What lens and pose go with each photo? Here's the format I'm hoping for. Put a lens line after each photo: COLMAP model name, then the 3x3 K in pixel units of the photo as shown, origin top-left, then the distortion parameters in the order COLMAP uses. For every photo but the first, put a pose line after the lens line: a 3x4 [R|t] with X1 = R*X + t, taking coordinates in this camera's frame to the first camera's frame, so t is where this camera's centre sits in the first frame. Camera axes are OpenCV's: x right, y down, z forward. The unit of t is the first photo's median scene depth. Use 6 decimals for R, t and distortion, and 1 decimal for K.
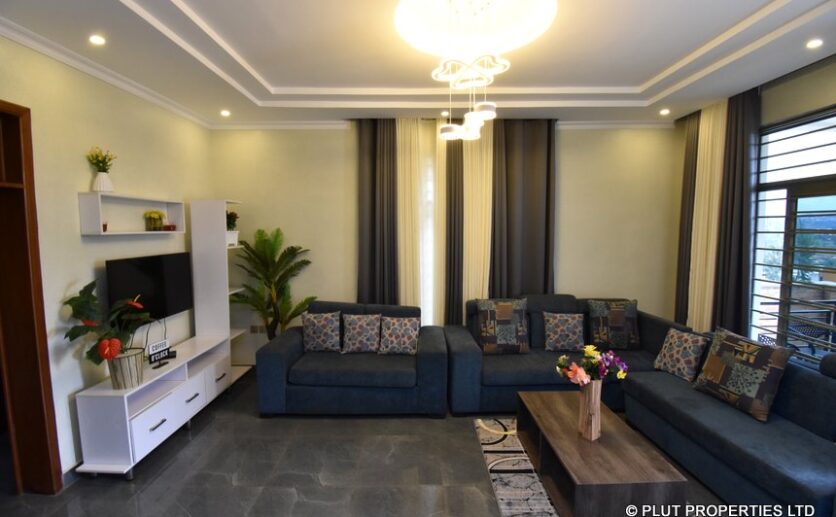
lens RADIAL K [[368.7, 0, 415.6], [0, 368.7, 256.4], [0, 0, 1]] dist [-0.002610, -0.001883]
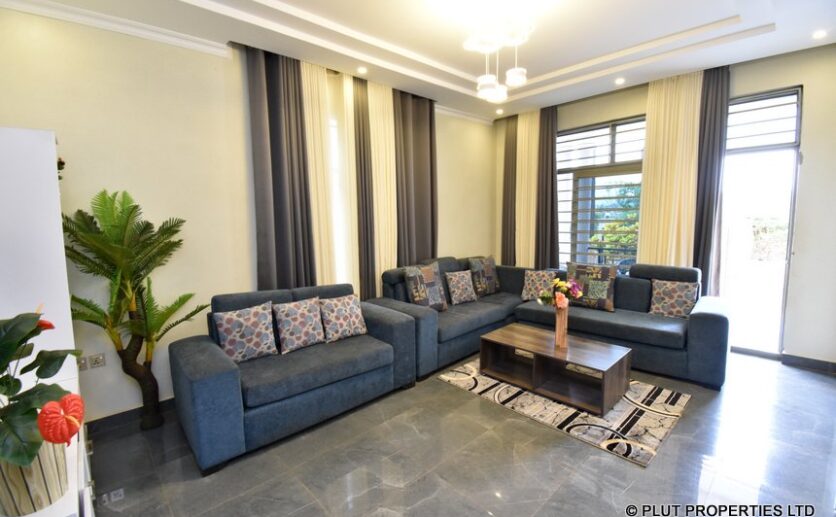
lens RADIAL K [[368.7, 0, 414.5], [0, 368.7, 259.7], [0, 0, 1]] dist [-0.002610, -0.001883]
pose [[0.730588, -0.091856, 0.676612, -0.510185], [0.066227, 0.995771, 0.063675, 0.035108], [-0.679599, -0.001710, 0.733581, 0.246453]]
